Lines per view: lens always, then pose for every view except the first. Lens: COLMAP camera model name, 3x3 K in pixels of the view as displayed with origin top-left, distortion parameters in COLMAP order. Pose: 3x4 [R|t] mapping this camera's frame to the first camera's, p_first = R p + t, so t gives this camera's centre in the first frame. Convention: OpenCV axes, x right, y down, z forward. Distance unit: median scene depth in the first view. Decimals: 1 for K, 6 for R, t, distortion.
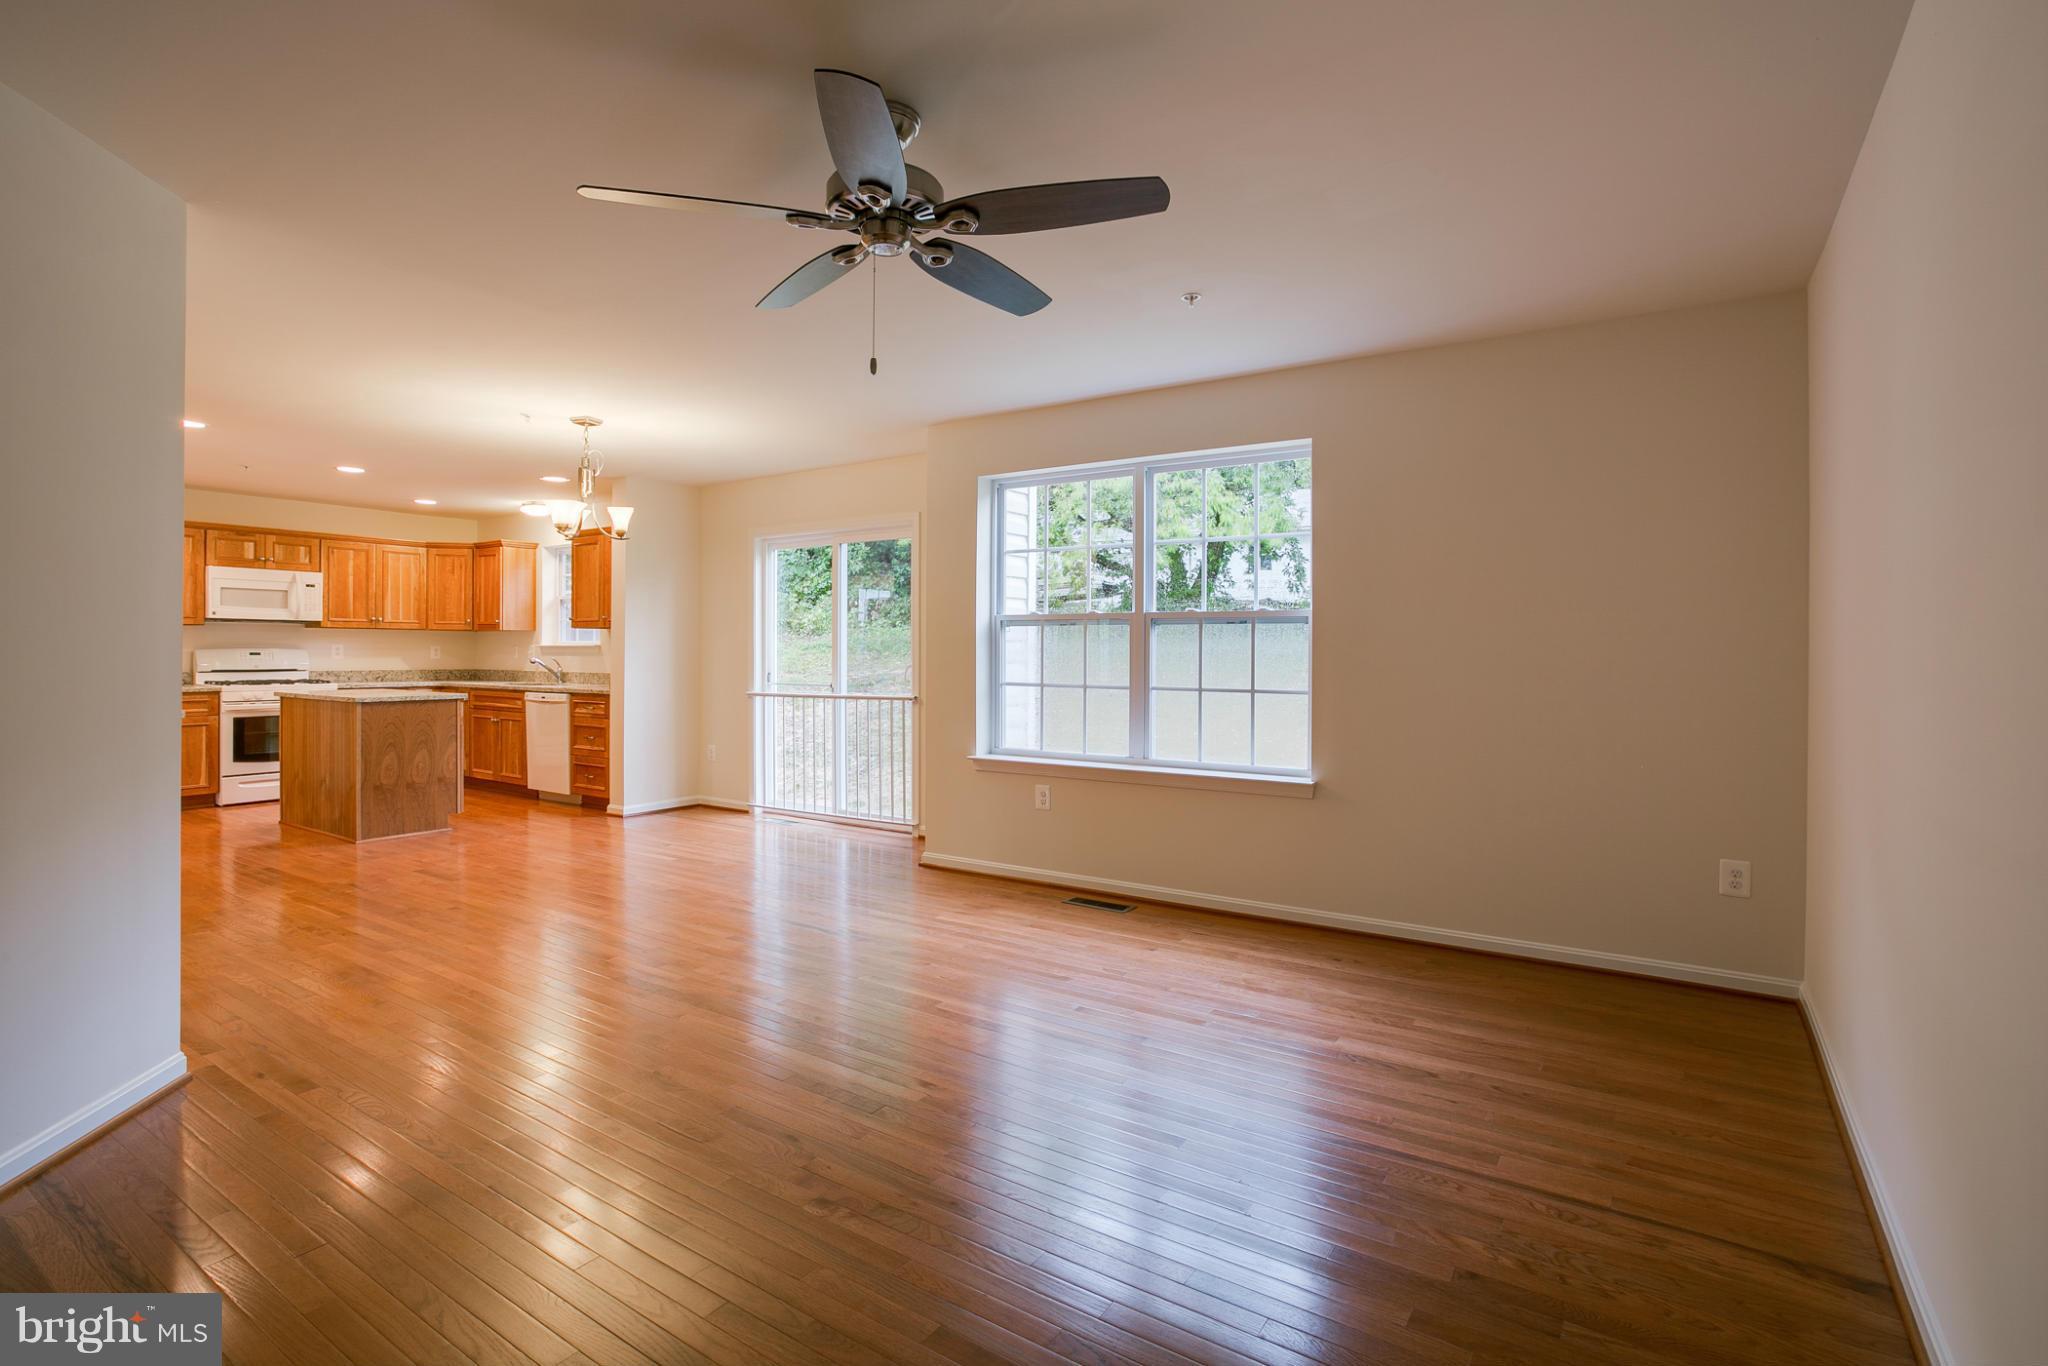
lens RADIAL K [[941.4, 0, 1046.0], [0, 941.4, 655.0], [0, 0, 1]] dist [0.008930, 0.000164]
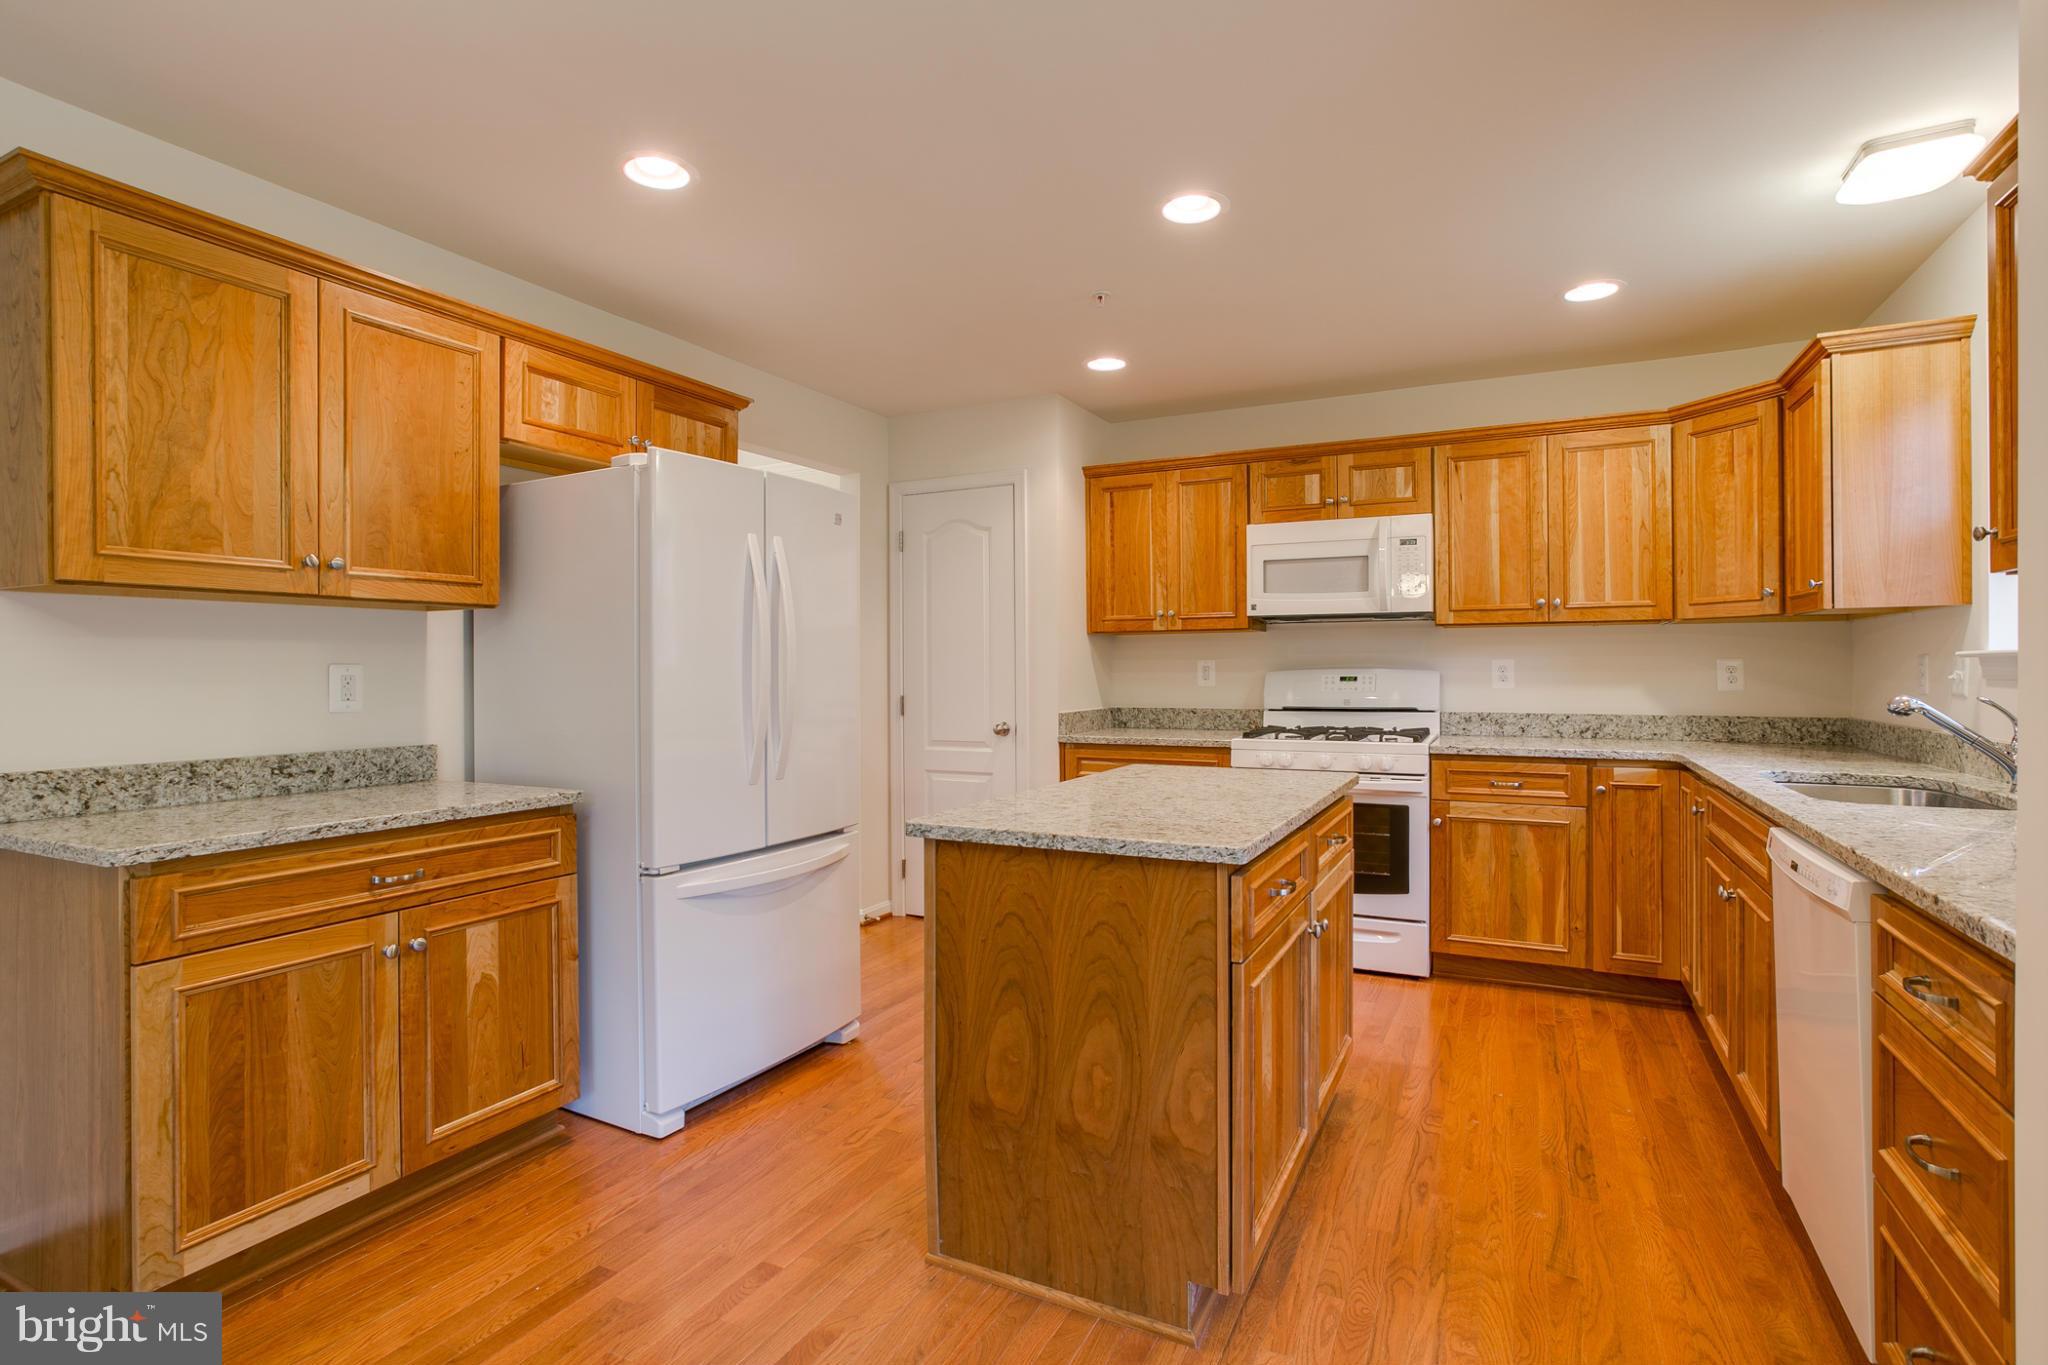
lens RADIAL K [[977.1, 0, 1010.7], [0, 977.1, 673.6], [0, 0, 1]] dist [0.004730, 0.000299]
pose [[0.106307, 0.003509, -0.994327, -0.292091], [-0.001660, 0.999993, 0.003352, -0.005572], [0.994332, 0.001295, 0.106312, 0.747845]]
